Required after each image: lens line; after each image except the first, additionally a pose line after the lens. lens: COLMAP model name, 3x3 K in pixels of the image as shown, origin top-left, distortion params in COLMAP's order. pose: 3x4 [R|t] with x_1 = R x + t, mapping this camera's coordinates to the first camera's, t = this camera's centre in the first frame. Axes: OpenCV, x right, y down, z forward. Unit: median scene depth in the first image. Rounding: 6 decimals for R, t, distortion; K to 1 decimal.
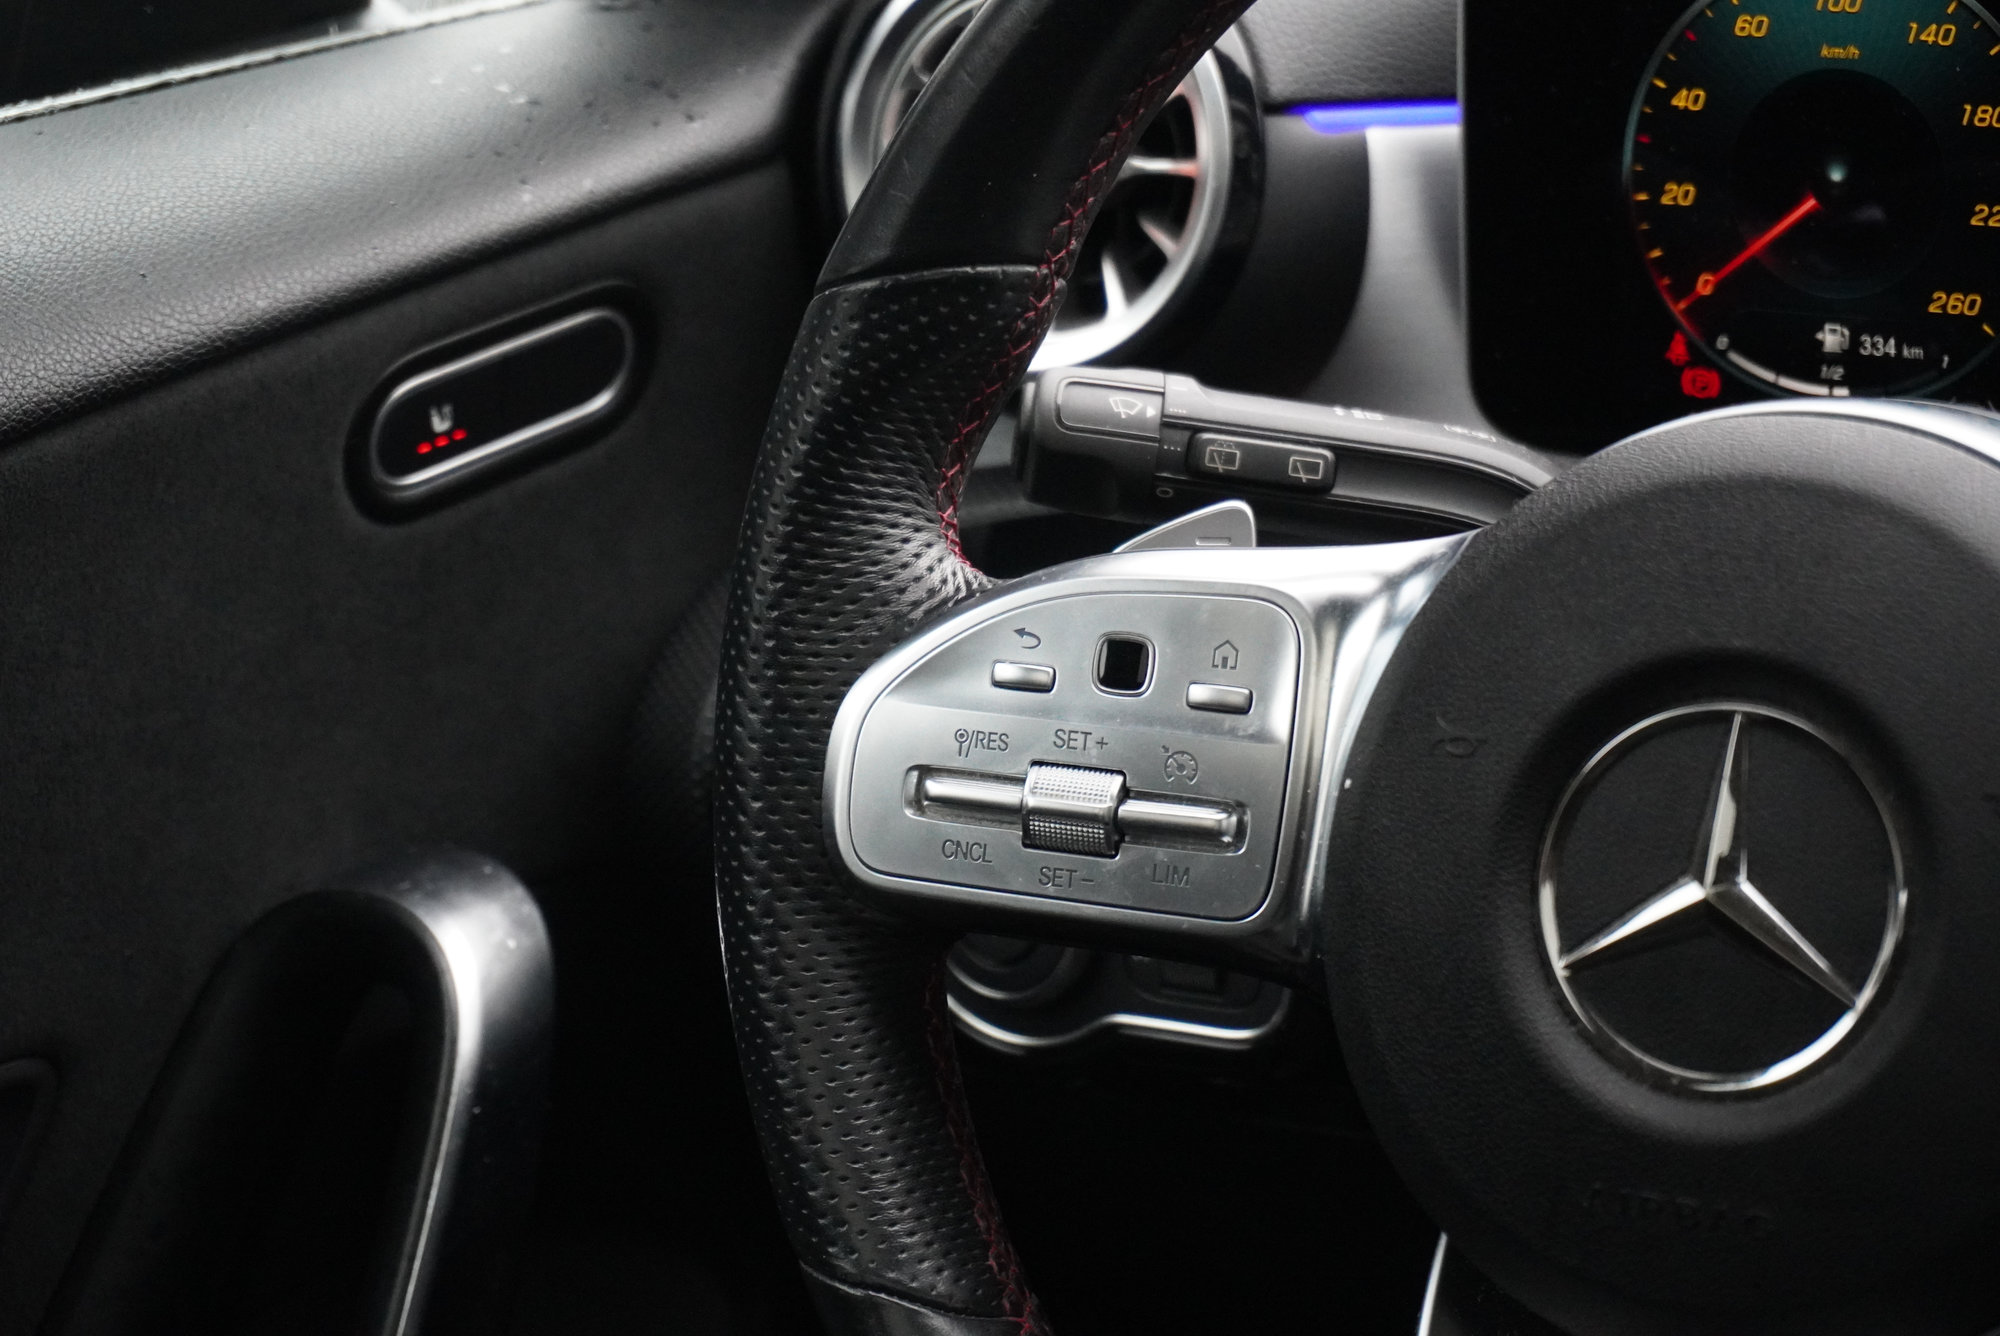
lens RADIAL K [[4234.9, 0, 992.2], [0, 4234.9, 689.0], [0, 0, 1]] dist [-0.002648, 0.000000]
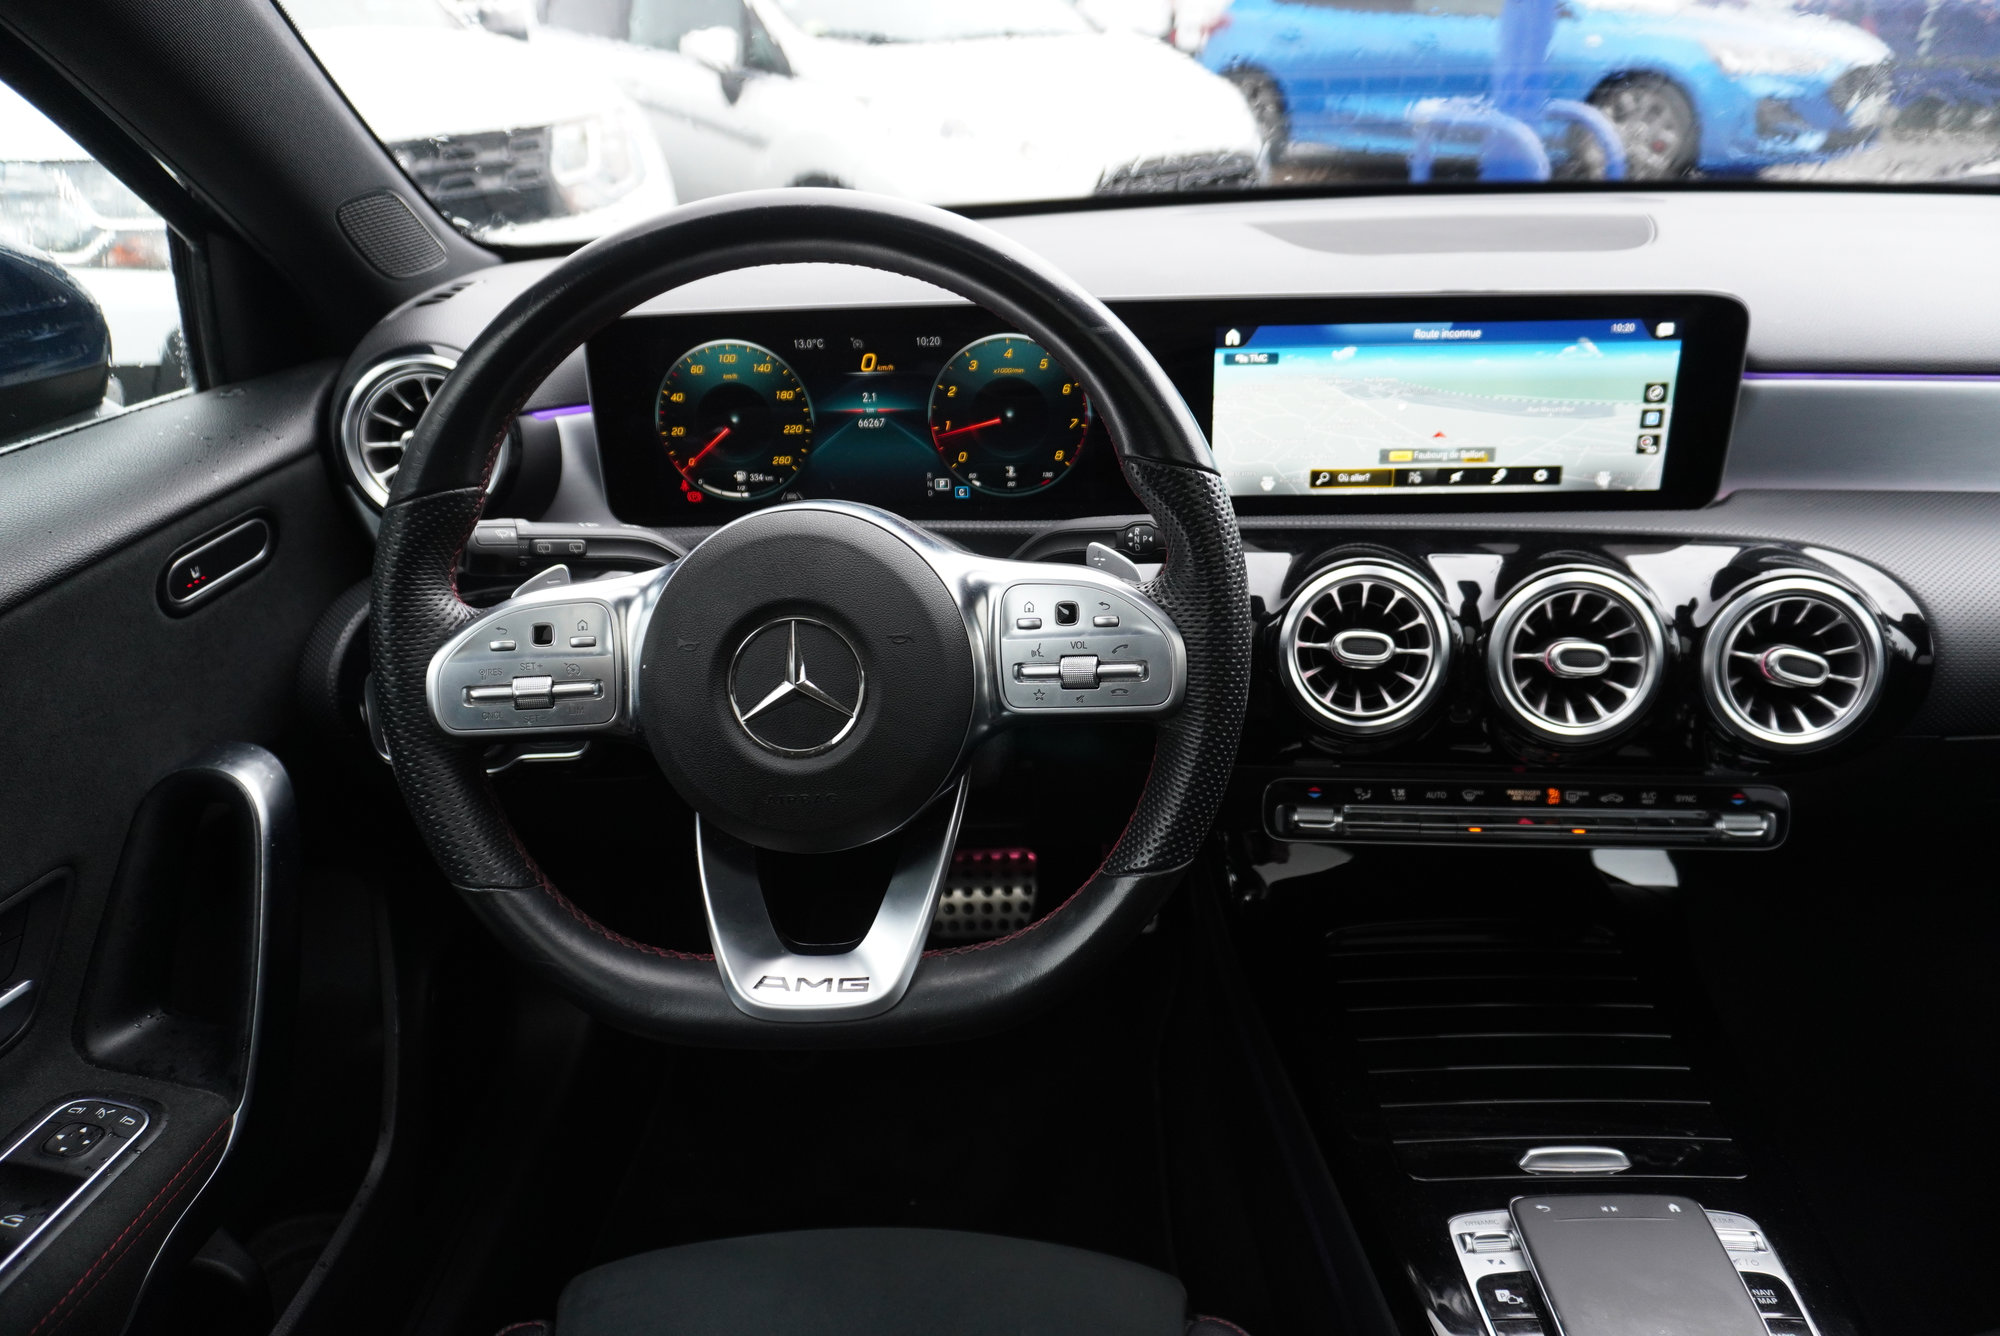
lens RADIAL K [[1321.2, 0, 994.1], [0, 1321.2, 667.5], [0, 0, 1]] dist [-0.050333, 0.026684]
pose [[0.873317, -0.174158, 0.454957, -0.085629], [0.137038, 0.984026, 0.113633, -0.034787], [-0.467480, -0.036891, 0.883234, 0.128732]]
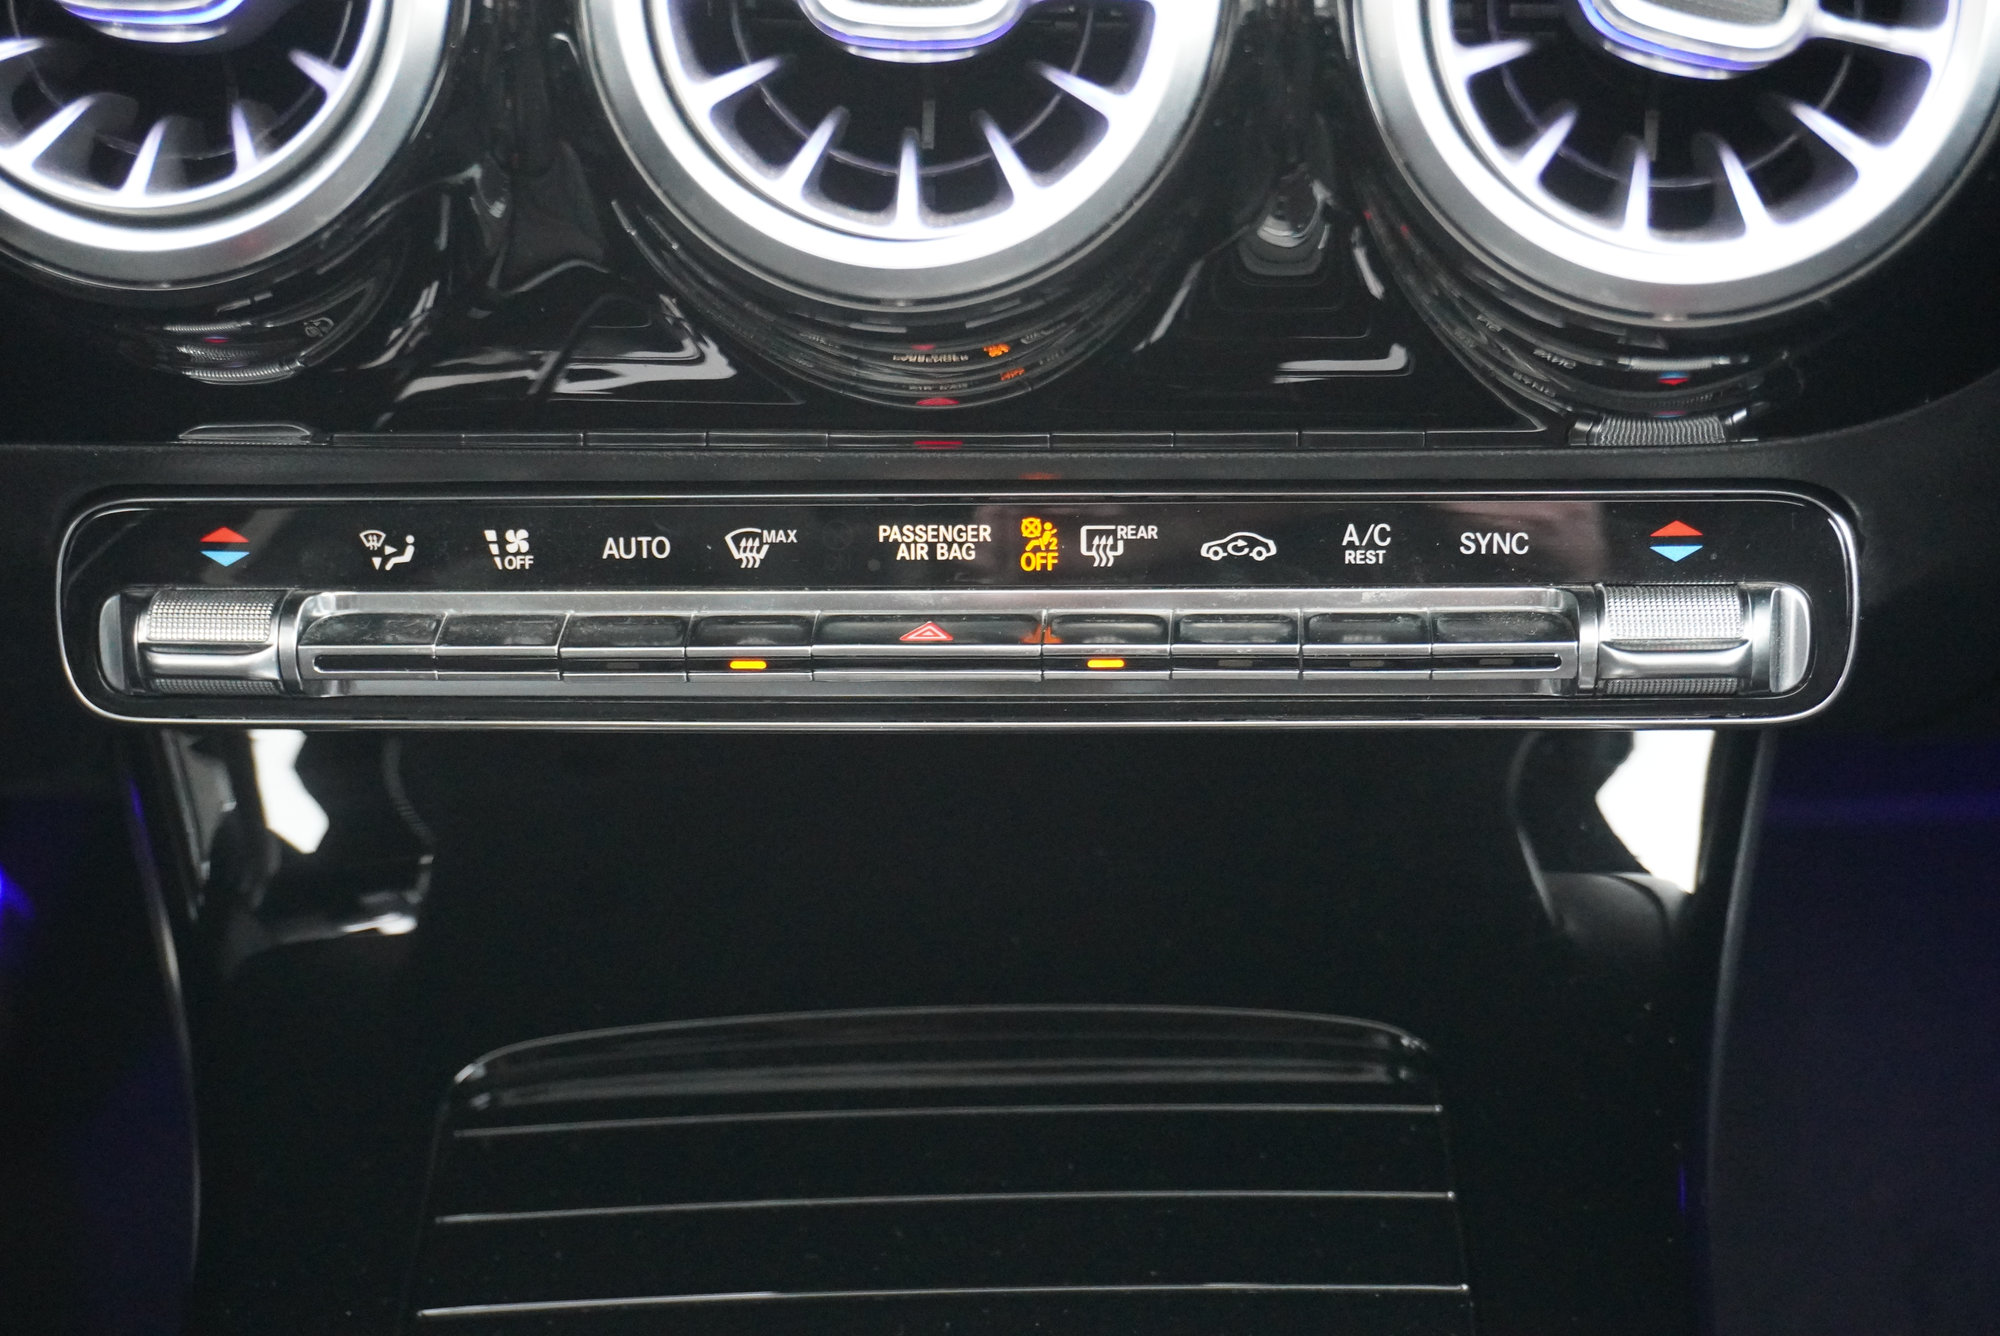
lens RADIAL K [[3484.7, 0, 1005.6], [0, 3484.7, 668.2], [0, 0, 1]] dist [-0.006780, 0.000000]
pose [[0.852860, -0.201816, 0.481560, 0.319767], [0.142846, 0.977281, 0.156580, 0.128193], [-0.502220, -0.064752, 0.862312, 0.163549]]
